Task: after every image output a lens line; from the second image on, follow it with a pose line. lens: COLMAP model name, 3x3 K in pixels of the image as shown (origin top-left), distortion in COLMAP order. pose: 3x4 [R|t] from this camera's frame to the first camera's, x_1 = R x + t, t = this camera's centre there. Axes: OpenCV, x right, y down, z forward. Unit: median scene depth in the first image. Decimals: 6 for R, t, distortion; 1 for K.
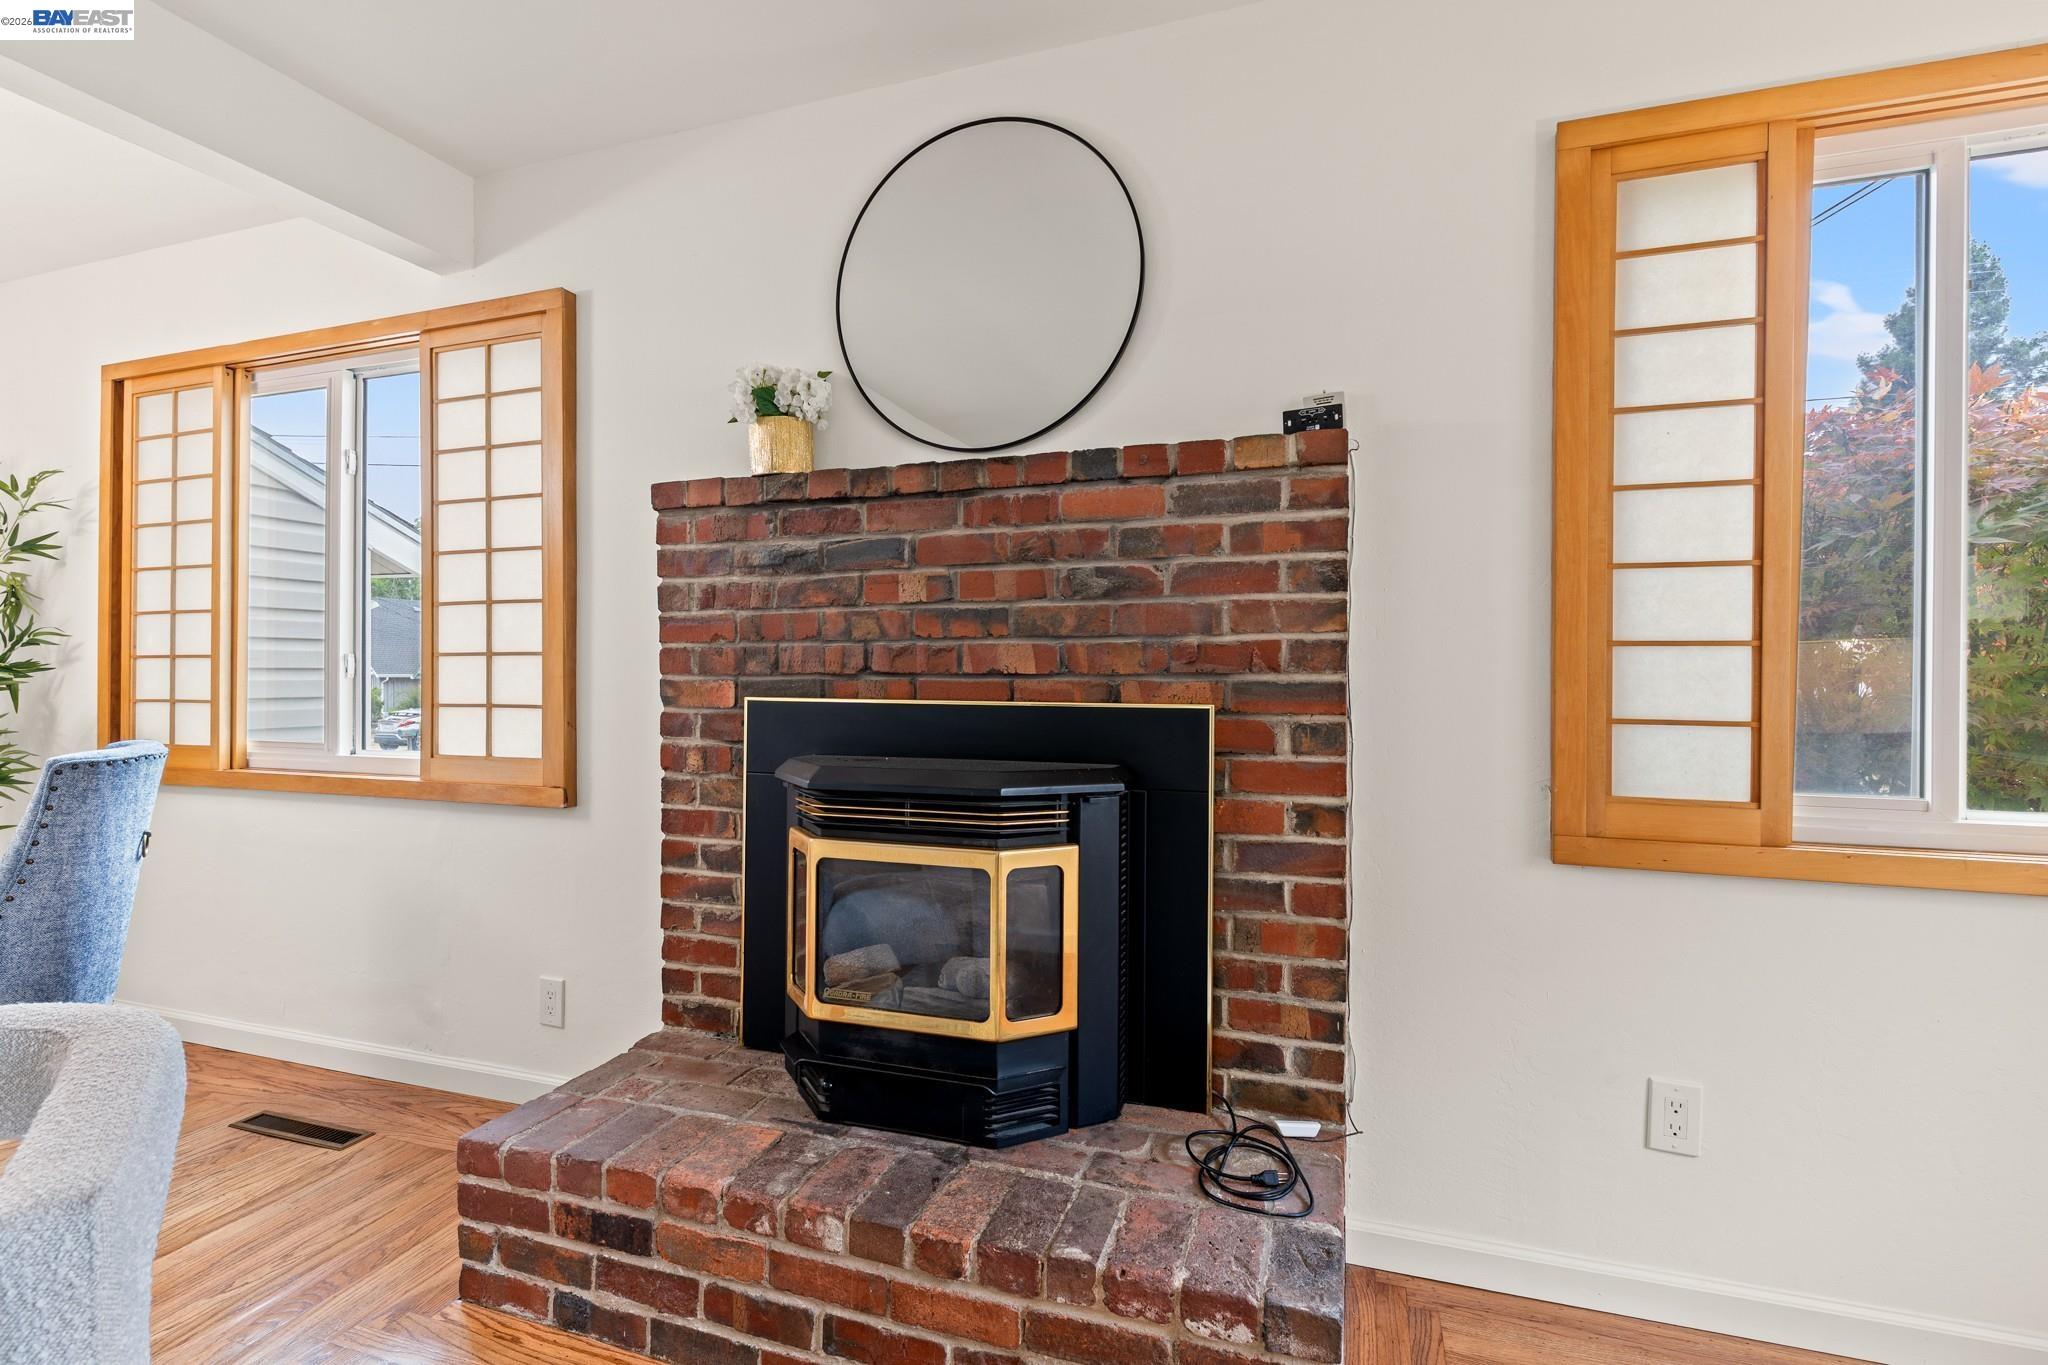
lens RADIAL K [[984.8, 0, 1018.1], [0, 984.8, 672.8], [0, 0, 1]] dist [-0.001375, -0.000585]
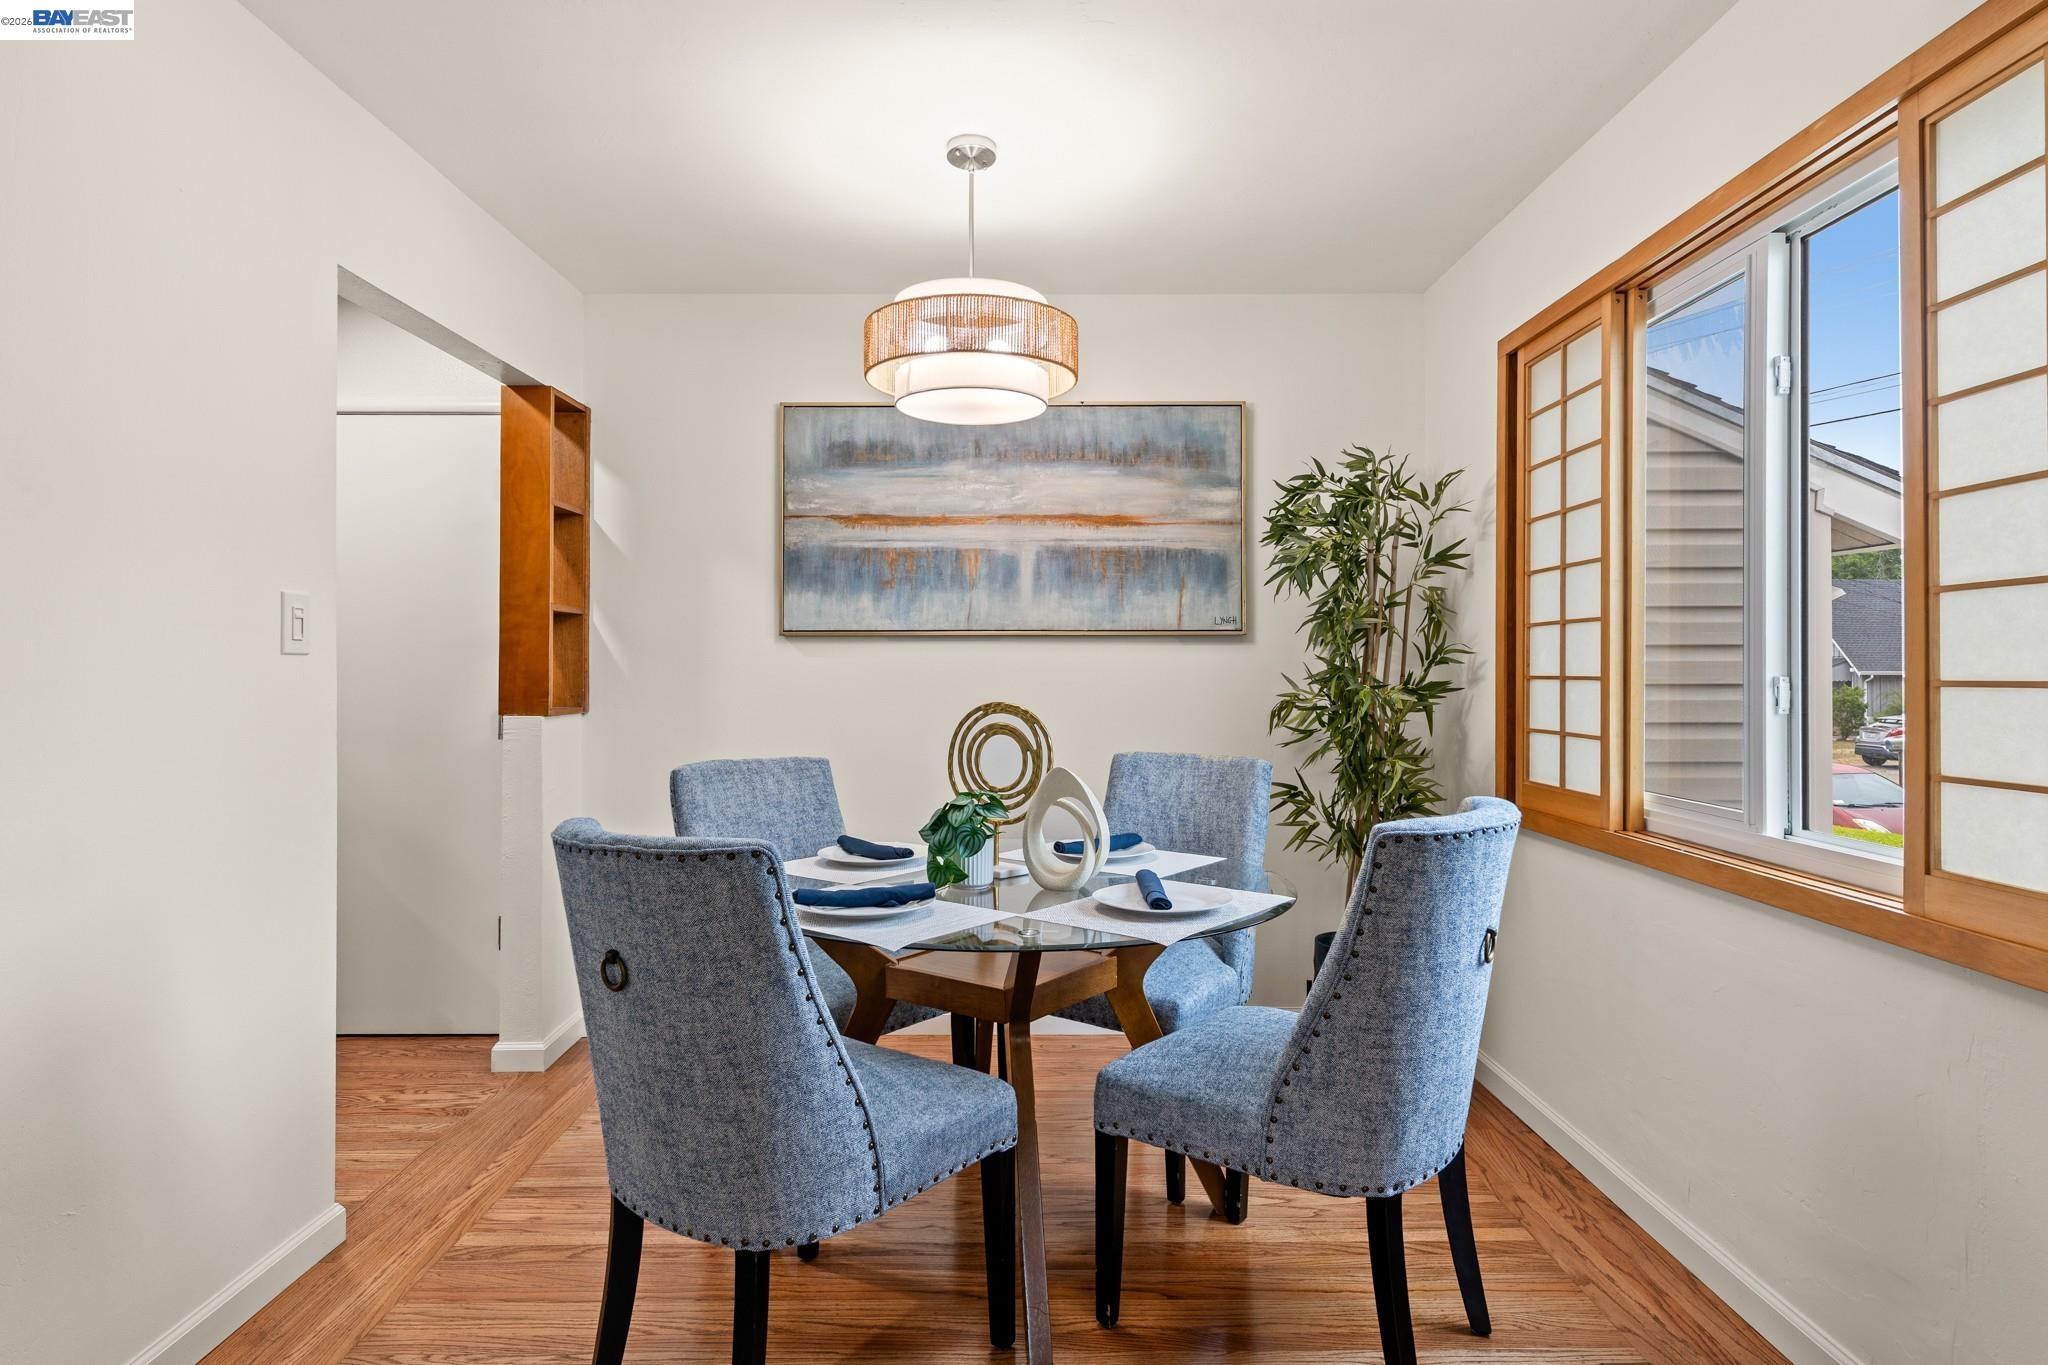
lens RADIAL K [[1087.9, 0, 1017.9], [0, 1087.9, 664.9], [0, 0, 1]] dist [0.001866, -0.000097]
pose [[0.328969, -0.004862, -0.944328, -0.173884], [0.002091, 0.999988, -0.004420, -0.024615], [0.944338, -0.000520, 0.328975, 0.297406]]
